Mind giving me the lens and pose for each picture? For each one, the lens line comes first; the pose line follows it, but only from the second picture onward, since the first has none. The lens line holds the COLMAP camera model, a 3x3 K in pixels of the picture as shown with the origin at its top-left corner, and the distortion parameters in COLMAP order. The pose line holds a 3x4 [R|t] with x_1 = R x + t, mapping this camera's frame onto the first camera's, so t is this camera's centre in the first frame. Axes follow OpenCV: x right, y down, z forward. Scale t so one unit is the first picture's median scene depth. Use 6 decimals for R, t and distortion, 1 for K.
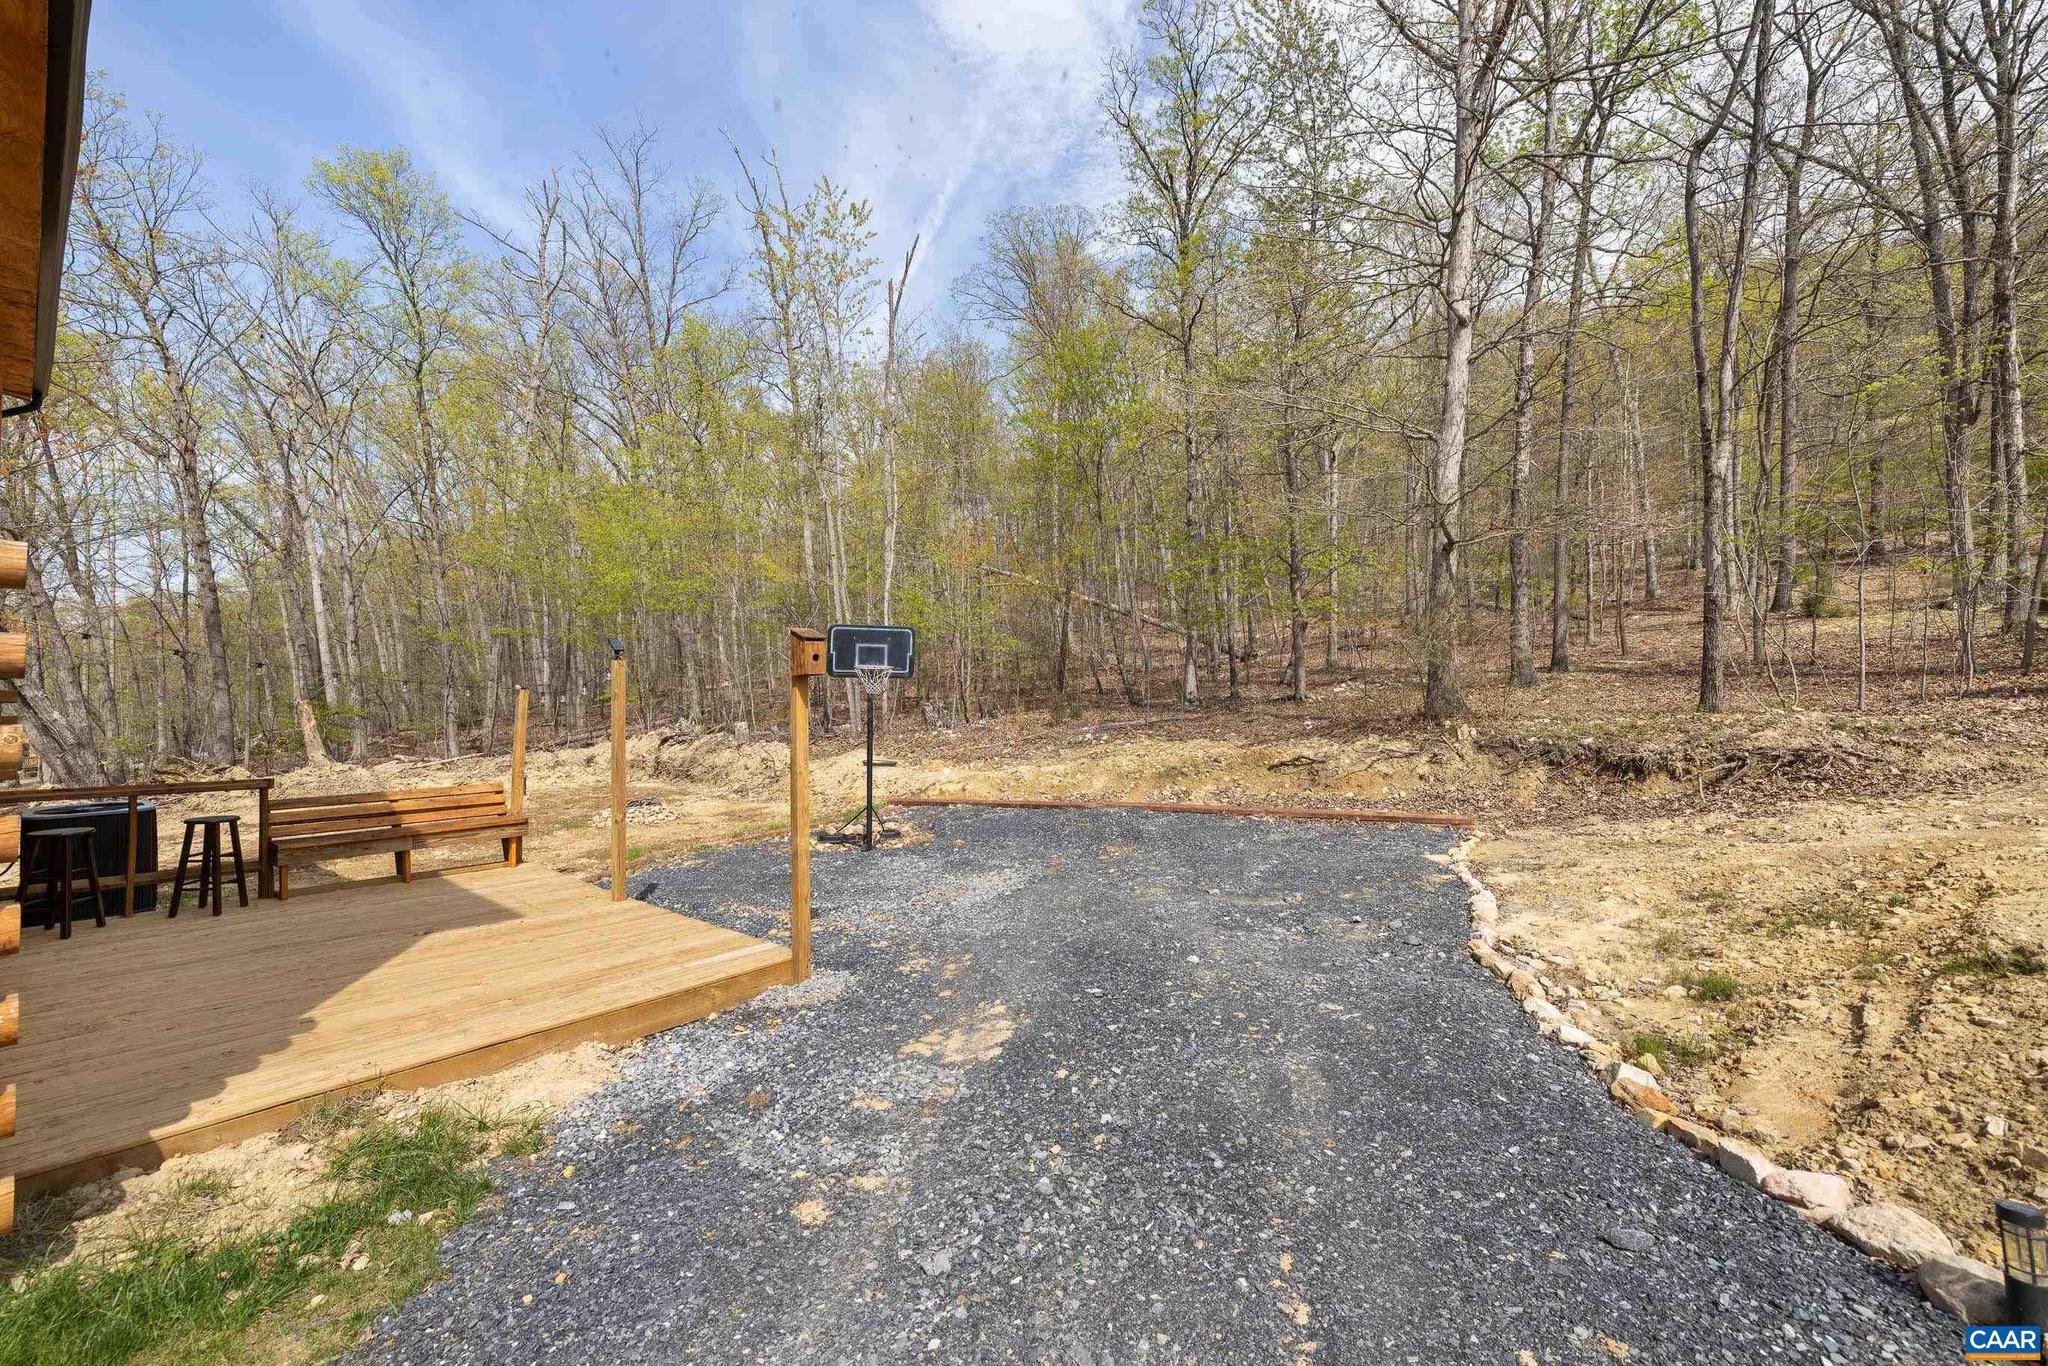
lens RADIAL K [[875.1, 0, 1025.5], [0, 875.1, 684.1], [0, 0, 1]] dist [0.004072, -0.000220]
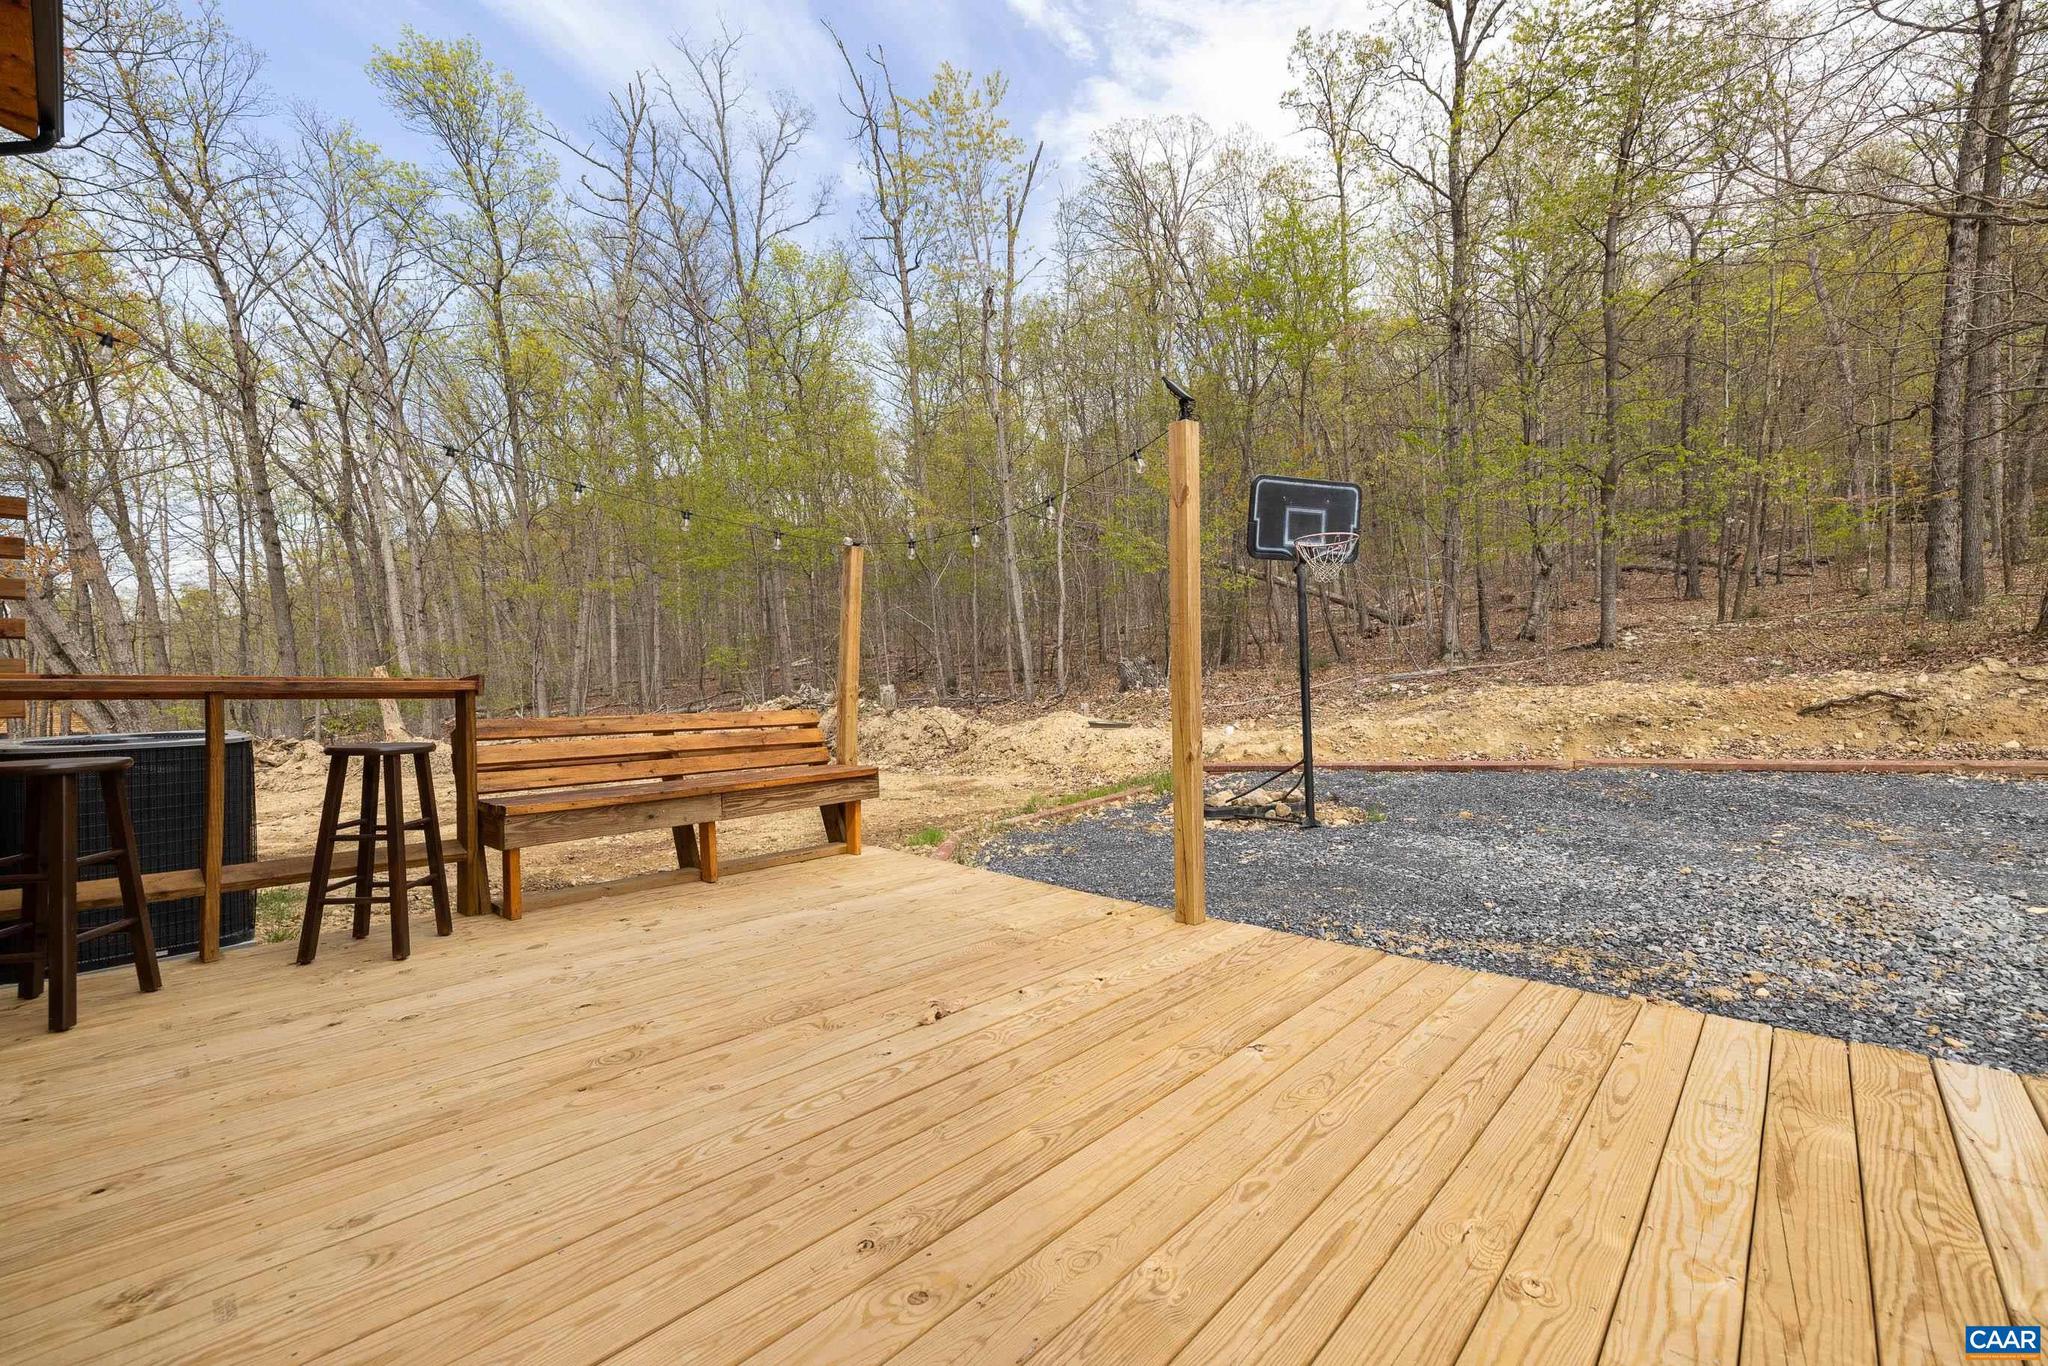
lens RADIAL K [[875.1, 0, 1022.9], [0, 875.1, 684.9], [0, 0, 1]] dist [0.004072, -0.000220]
pose [[0.999434, -0.006628, -0.032989, -0.353165], [0.007015, 0.999908, 0.011628, 0.072778], [0.032909, -0.011853, 0.999388, 0.339775]]
